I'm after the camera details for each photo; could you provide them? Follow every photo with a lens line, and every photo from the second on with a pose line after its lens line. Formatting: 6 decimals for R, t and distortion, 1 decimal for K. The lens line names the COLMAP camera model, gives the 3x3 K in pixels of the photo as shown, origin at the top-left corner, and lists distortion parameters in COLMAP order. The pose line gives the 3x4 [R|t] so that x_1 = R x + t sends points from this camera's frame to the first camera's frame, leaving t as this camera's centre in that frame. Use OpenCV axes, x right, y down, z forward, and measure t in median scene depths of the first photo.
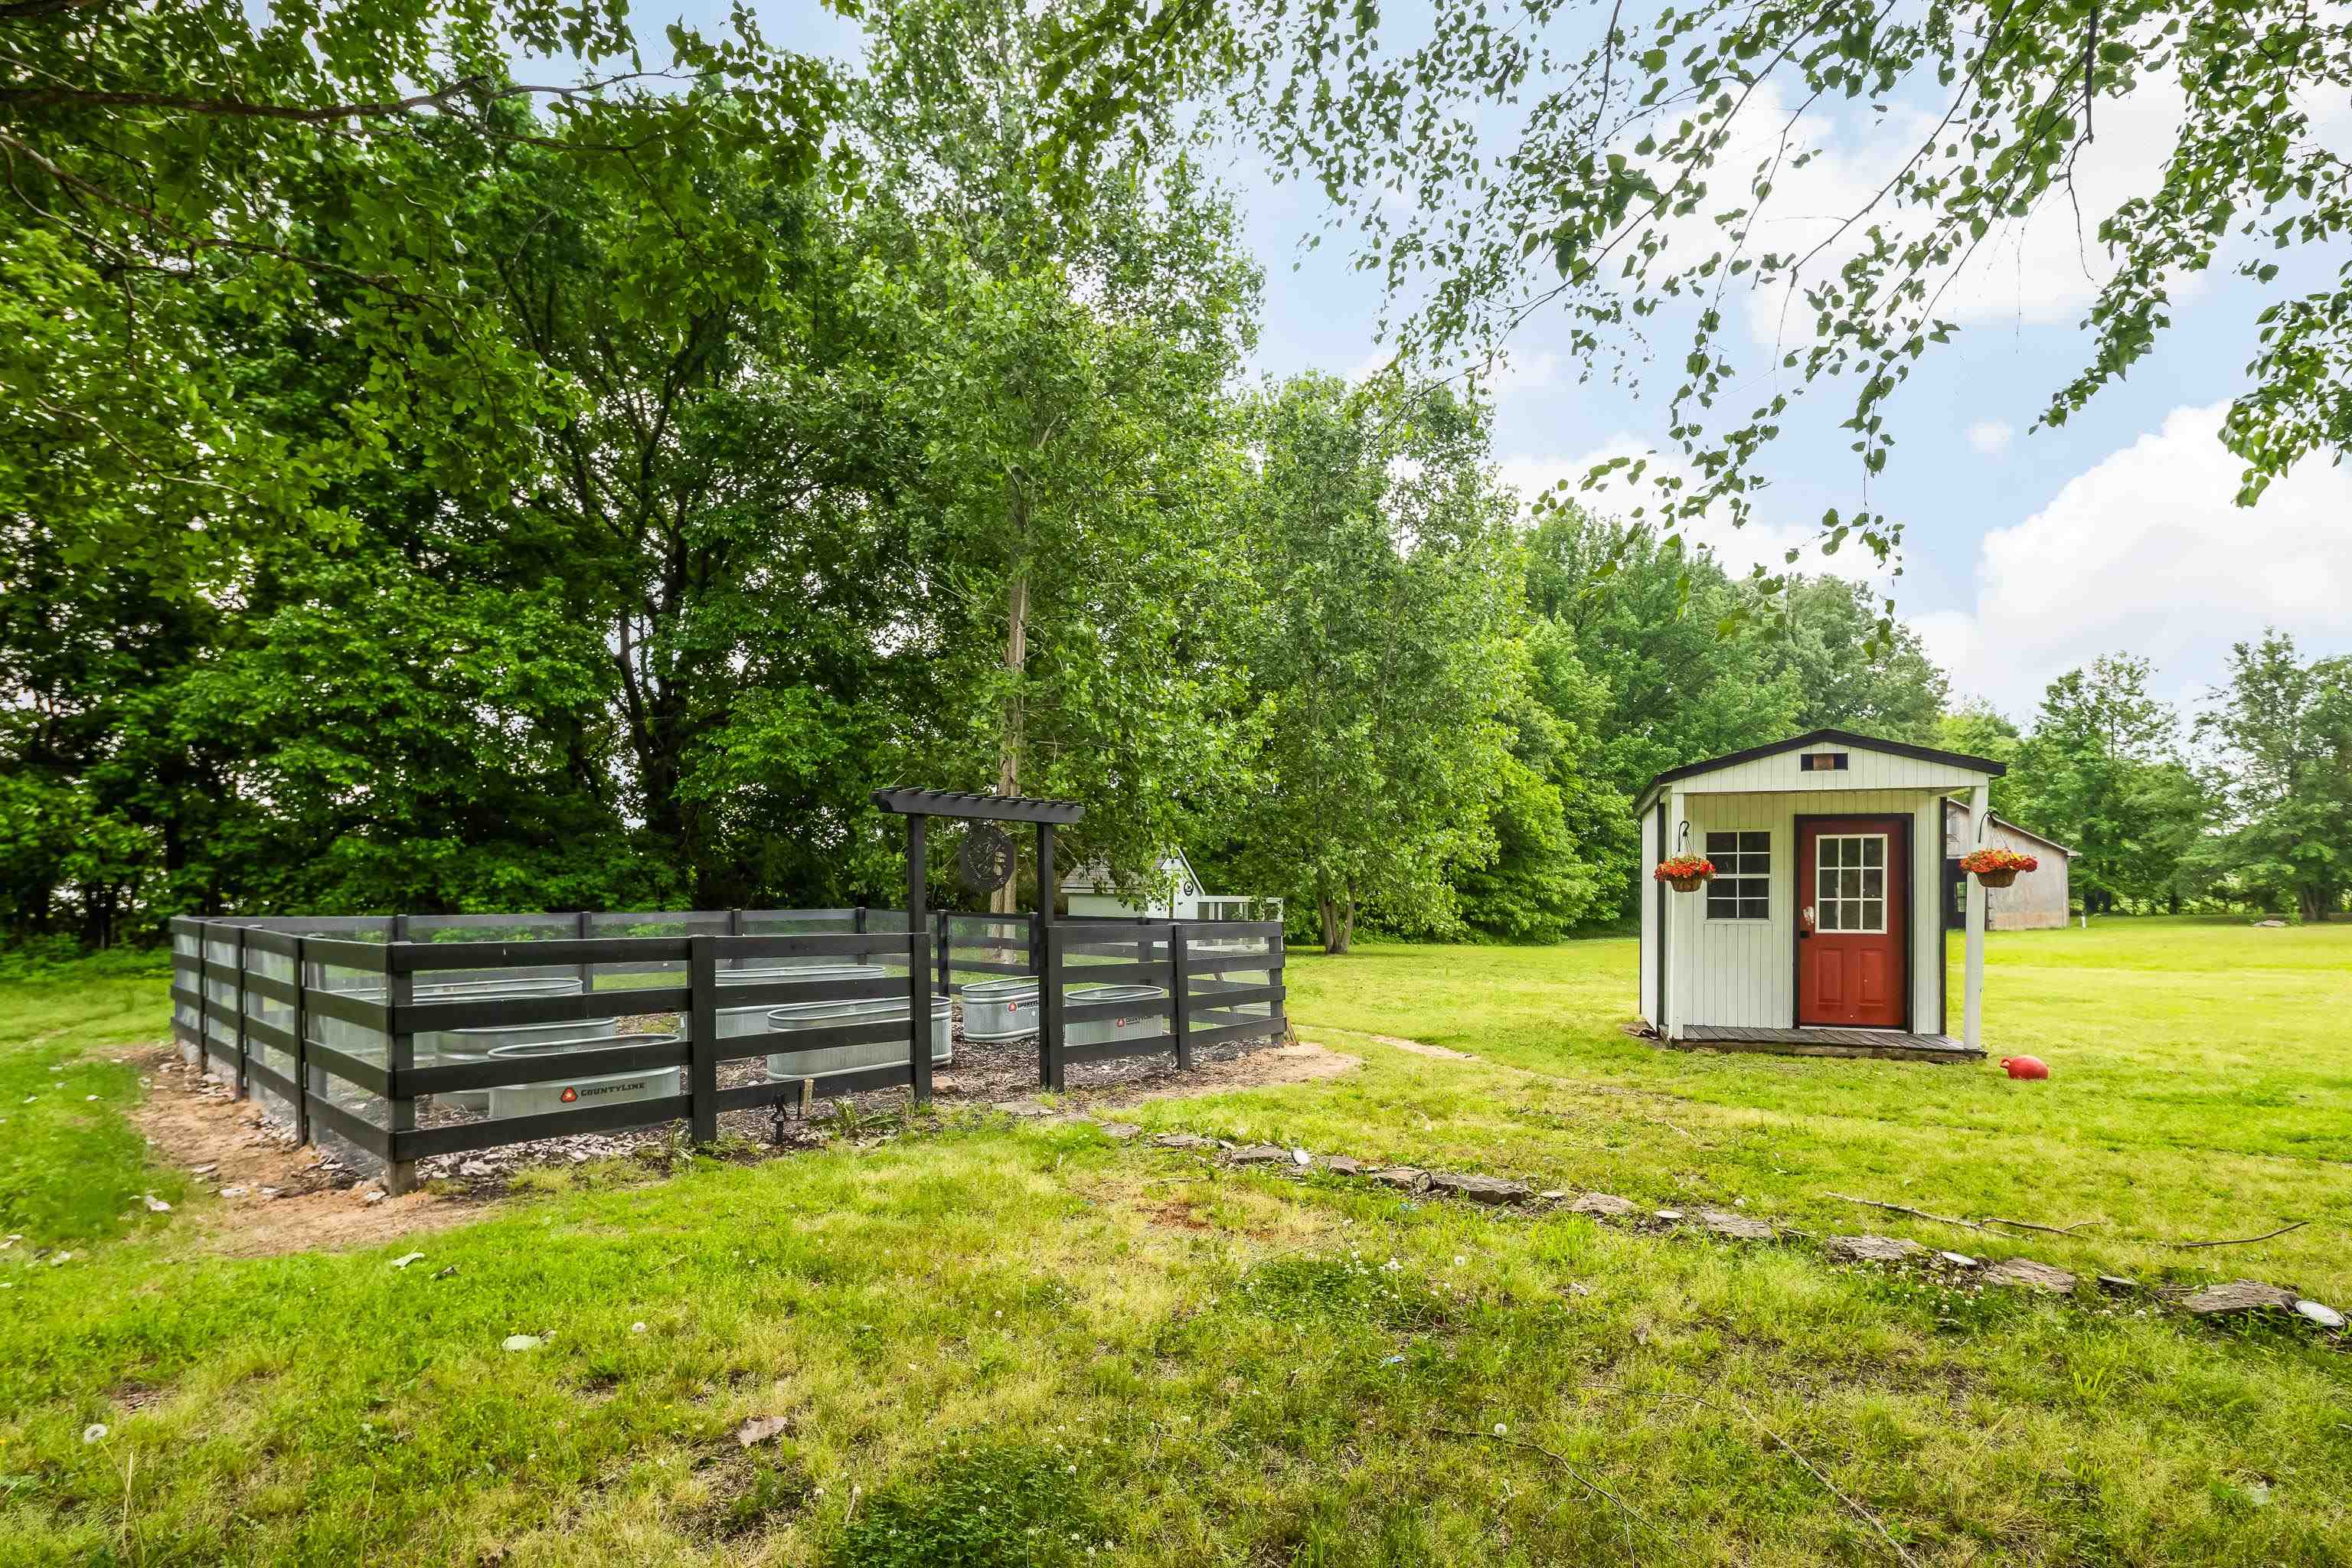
lens RADIAL K [[1171.7, 0, 1173.0], [0, 1171.7, 962.2], [0, 0, 1]] dist [0.015030, -0.010824]
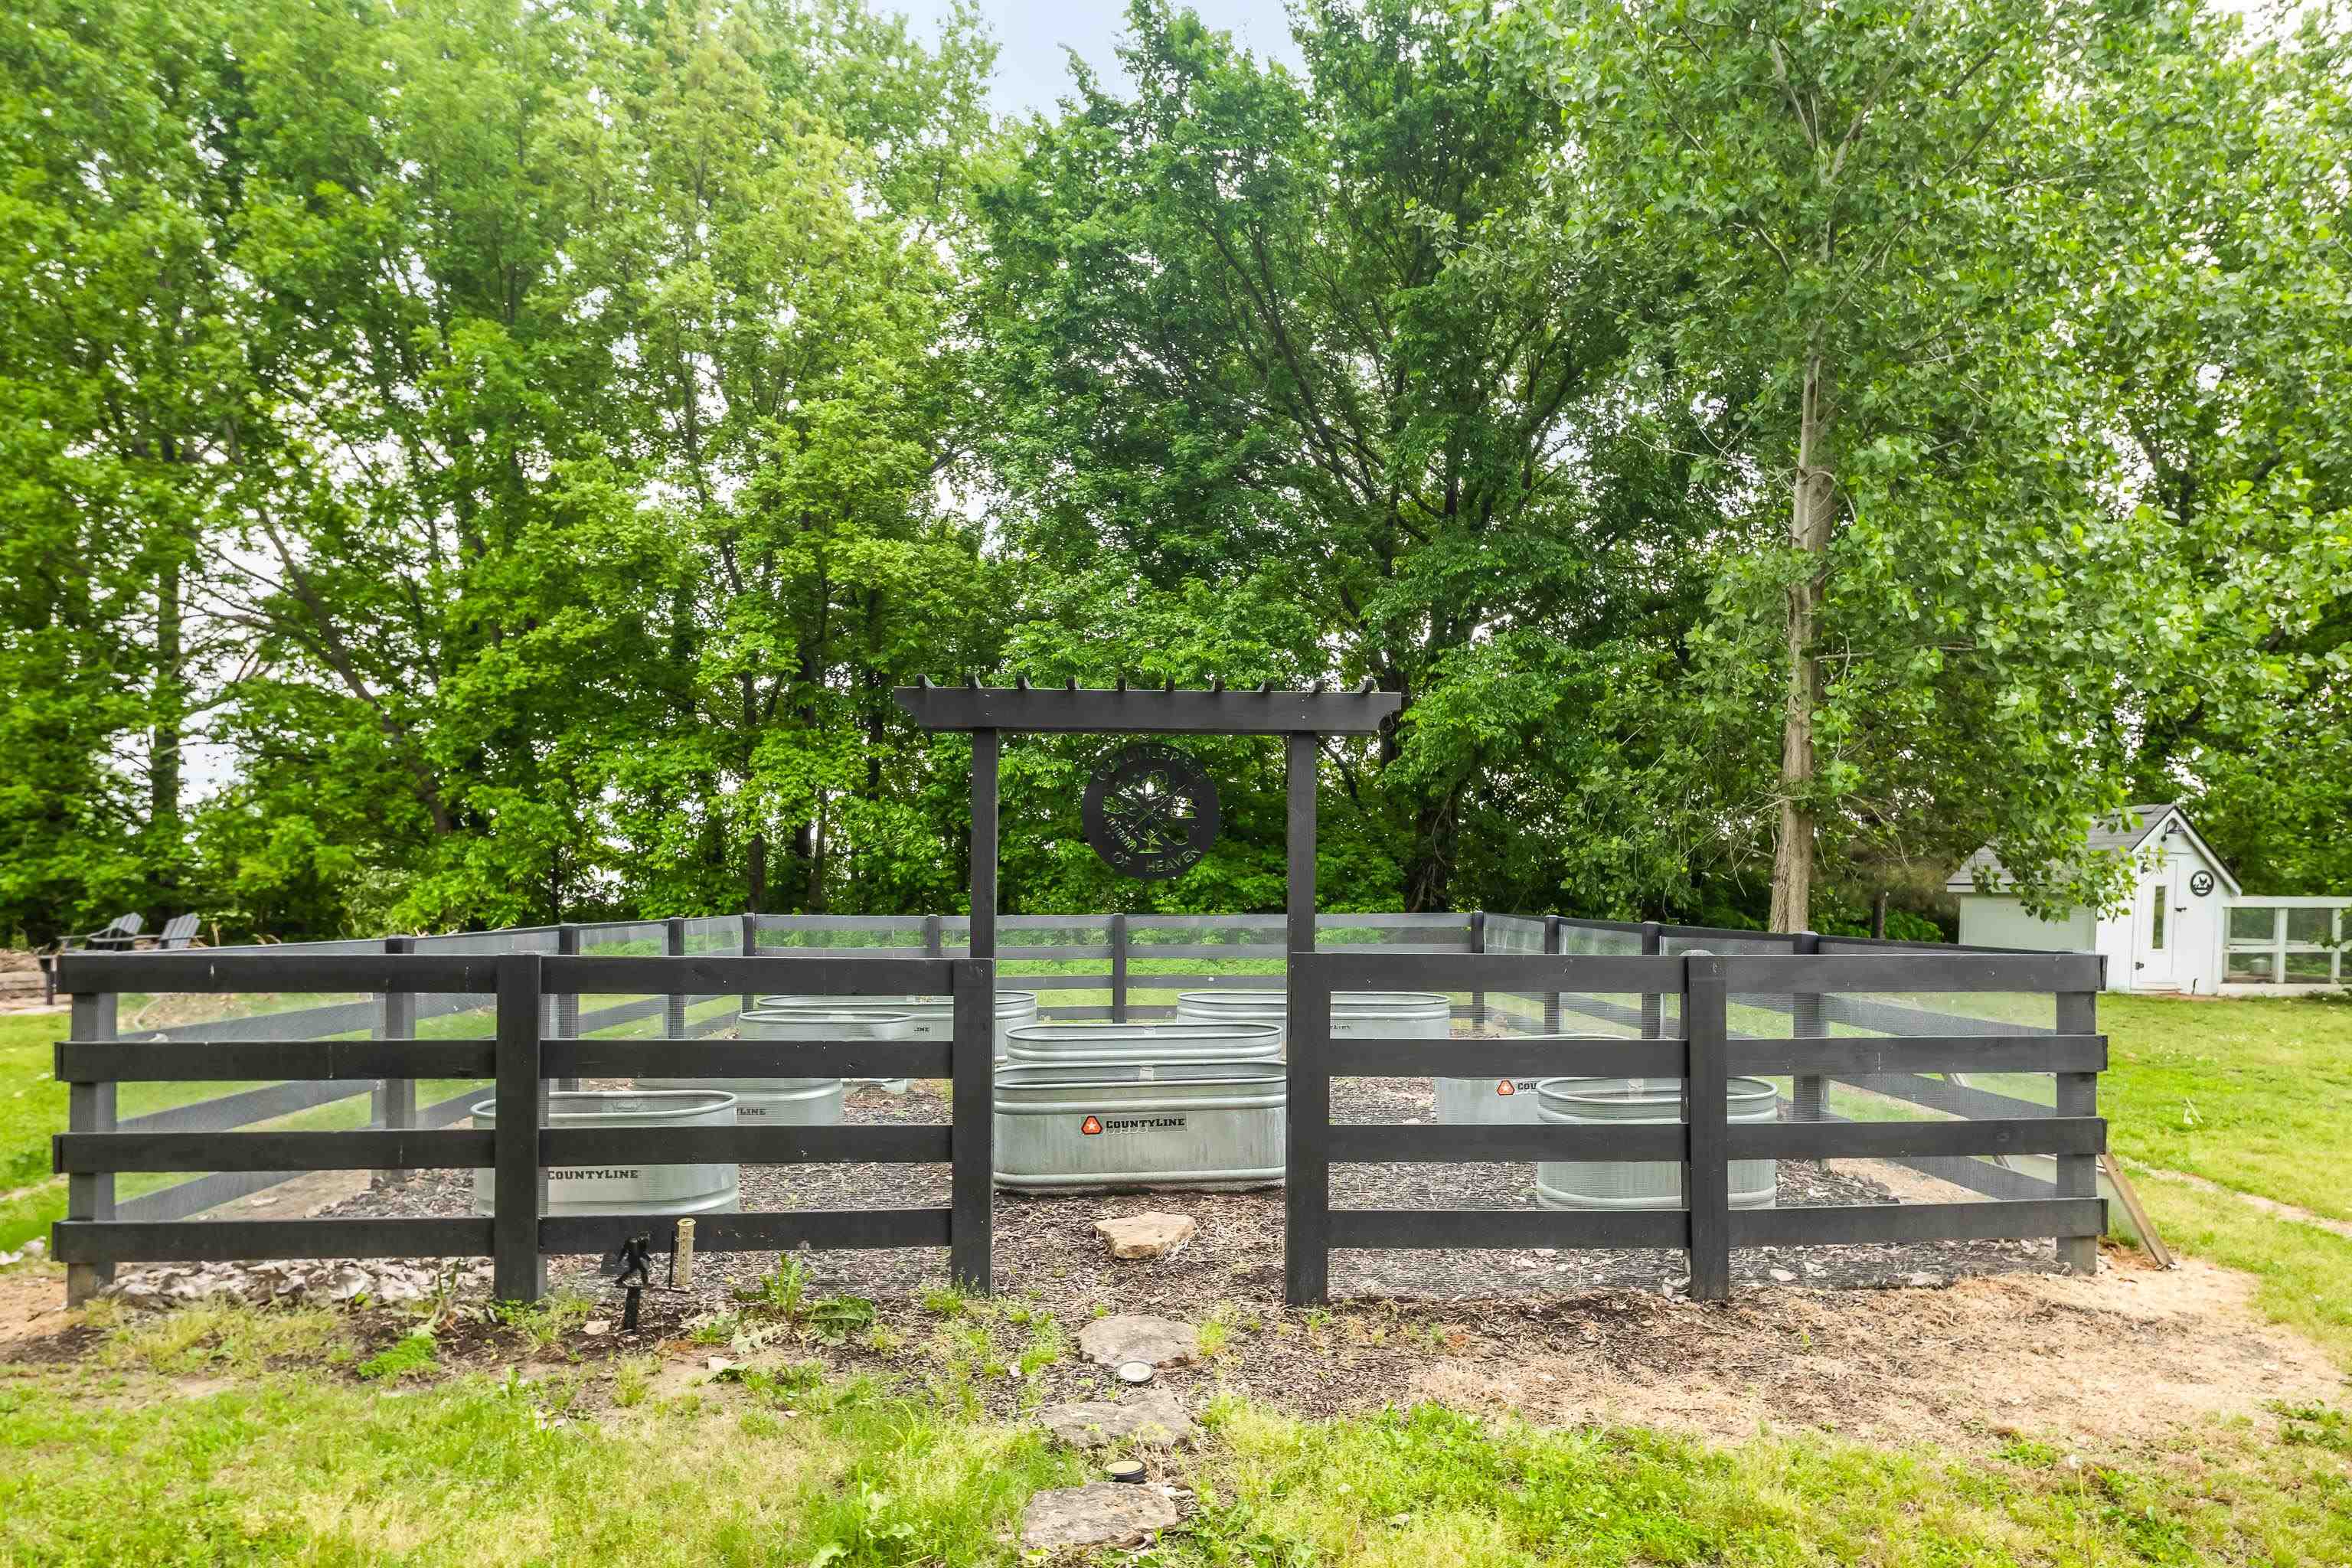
lens RADIAL K [[1171.7, 0, 1173.0], [0, 1171.7, 962.2], [0, 0, 1]] dist [0.015030, -0.010824]
pose [[0.704679, 0.041063, -0.708337, 0.190380], [-0.044840, 0.998906, 0.013300, -0.030739], [0.708108, 0.022389, 0.705749, 0.621146]]
